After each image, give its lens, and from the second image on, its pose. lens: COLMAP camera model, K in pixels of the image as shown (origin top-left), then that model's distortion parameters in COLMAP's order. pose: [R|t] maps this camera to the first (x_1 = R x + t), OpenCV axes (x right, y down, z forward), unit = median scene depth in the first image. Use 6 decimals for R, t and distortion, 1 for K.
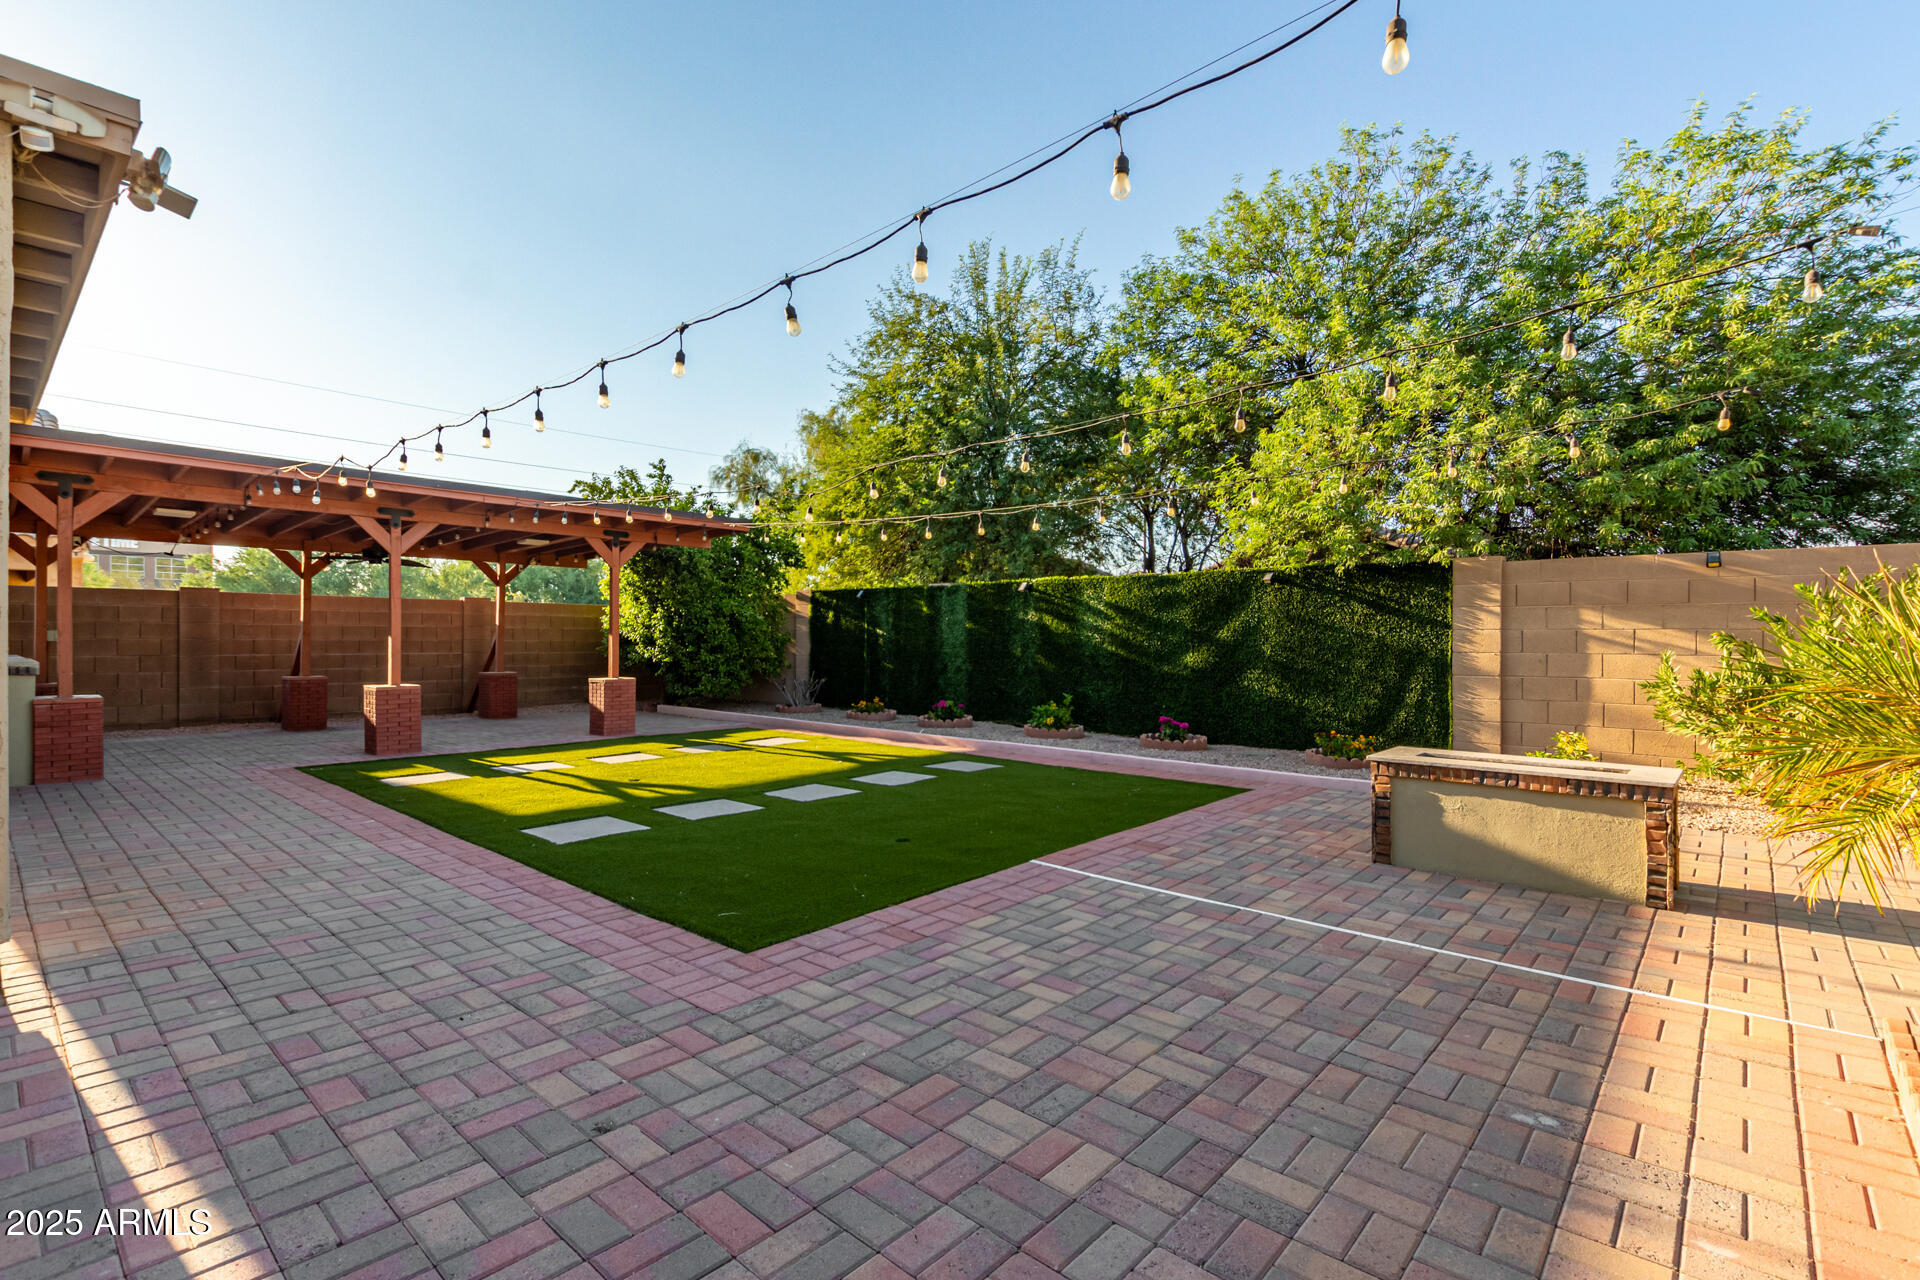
lens RADIAL K [[882.9, 0, 956.5], [0, 882.9, 635.6], [0, 0, 1]] dist [0.009381, -0.003339]
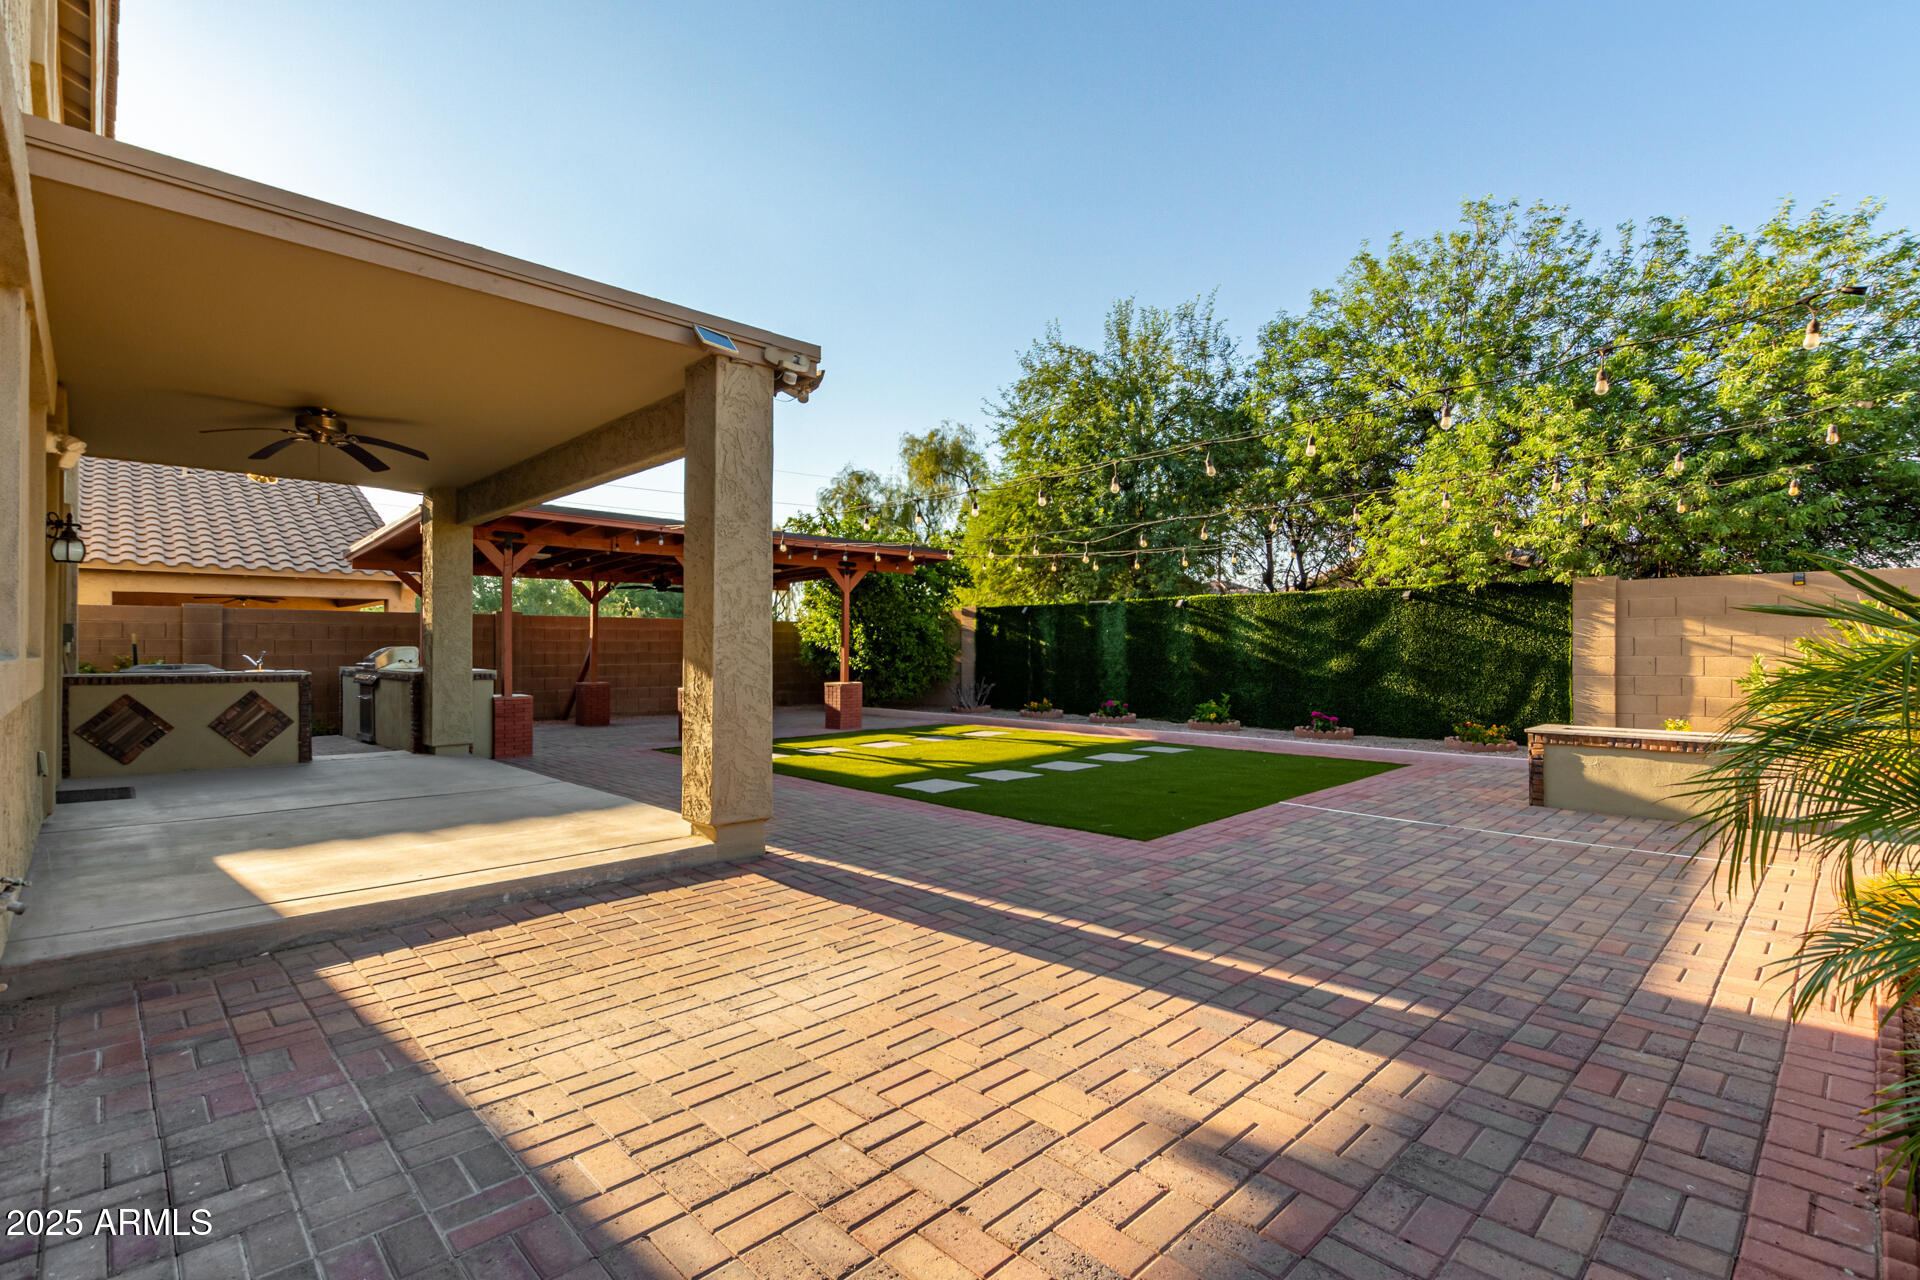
lens RADIAL K [[882.9, 0, 957.5], [0, 882.9, 650.4], [0, 0, 1]] dist [0.009381, -0.003339]
pose [[0.997453, -0.007095, -0.070975, -0.191971], [0.007452, 0.999961, 0.004766, -0.001172], [0.070939, -0.005283, 0.997467, -0.266908]]
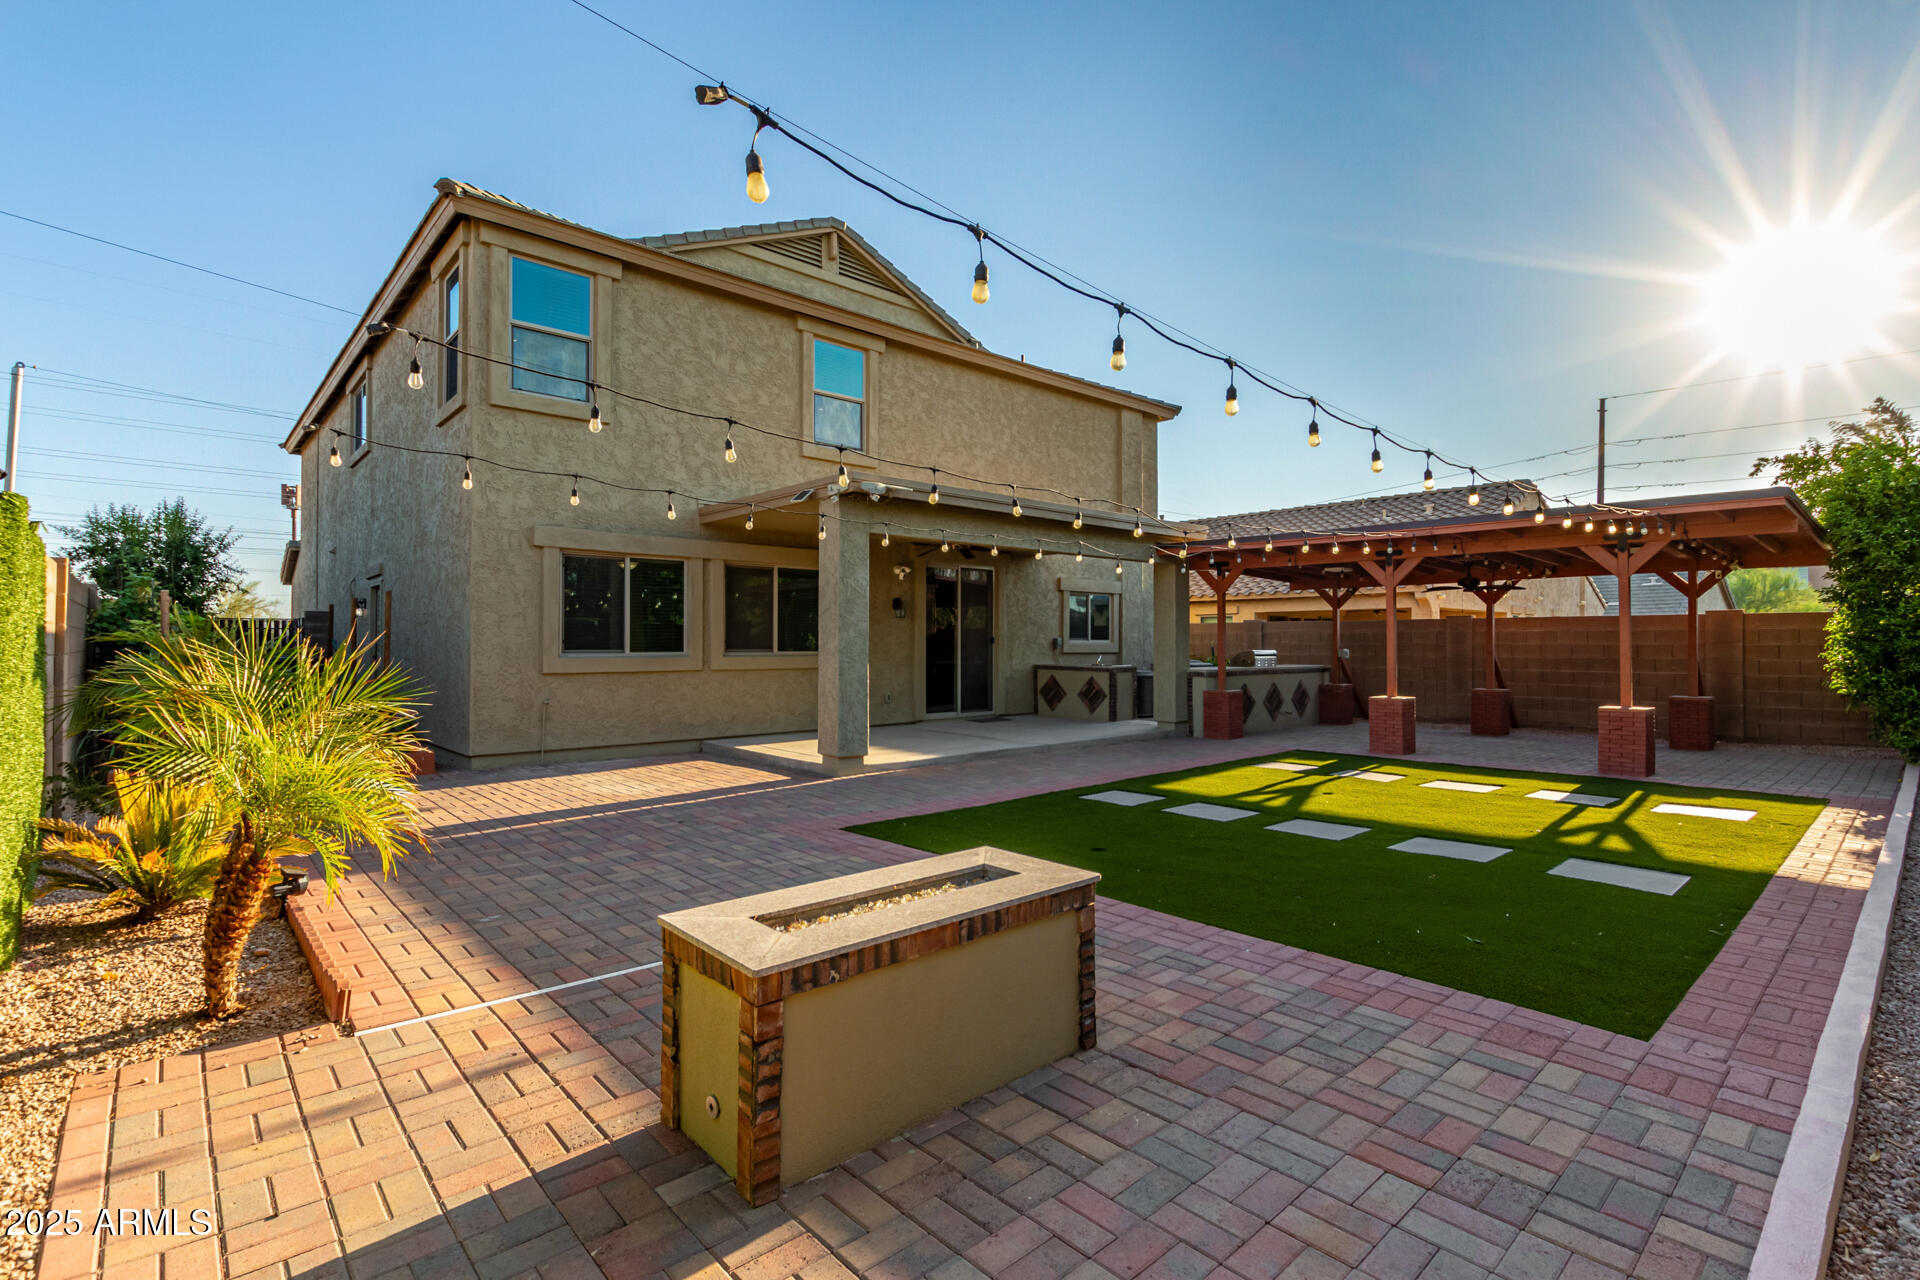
lens RADIAL K [[882.9, 0, 979.6], [0, 882.9, 626.4], [0, 0, 1]] dist [0.009381, -0.003339]
pose [[-0.097143, -0.023373, -0.994996, 0.633701], [0.001252, 0.999721, -0.023607, -0.012403], [0.995270, -0.003539, -0.097087, 0.574197]]
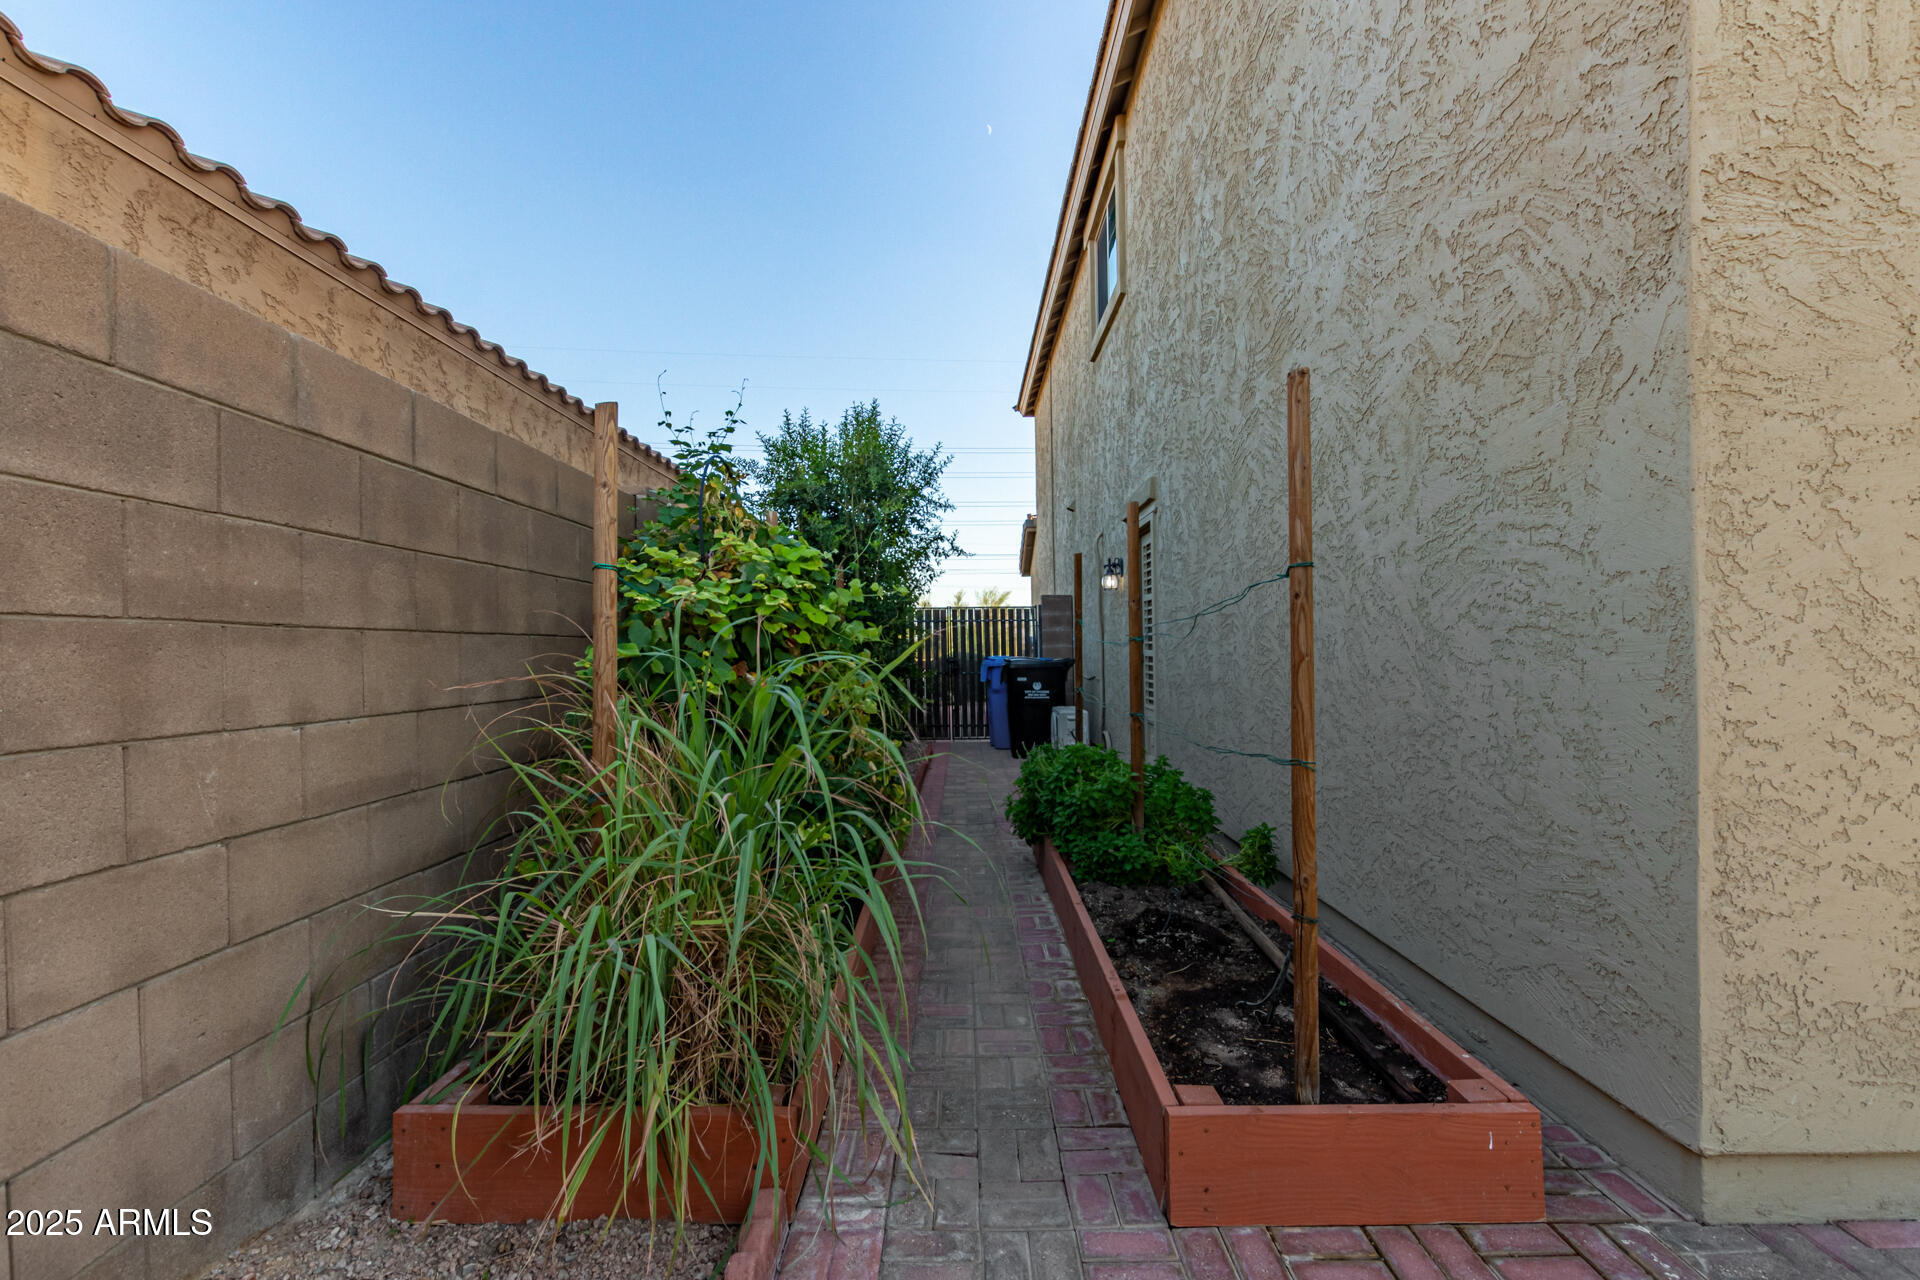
lens RADIAL K [[882.9, 0, 963.4], [0, 882.9, 643.2], [0, 0, 1]] dist [0.009381, -0.003339]
pose [[-0.744994, -0.002155, -0.667068, 0.296554], [0.008252, 0.999889, -0.012446, -0.007622], [0.667020, -0.014776, -0.744893, 0.264825]]
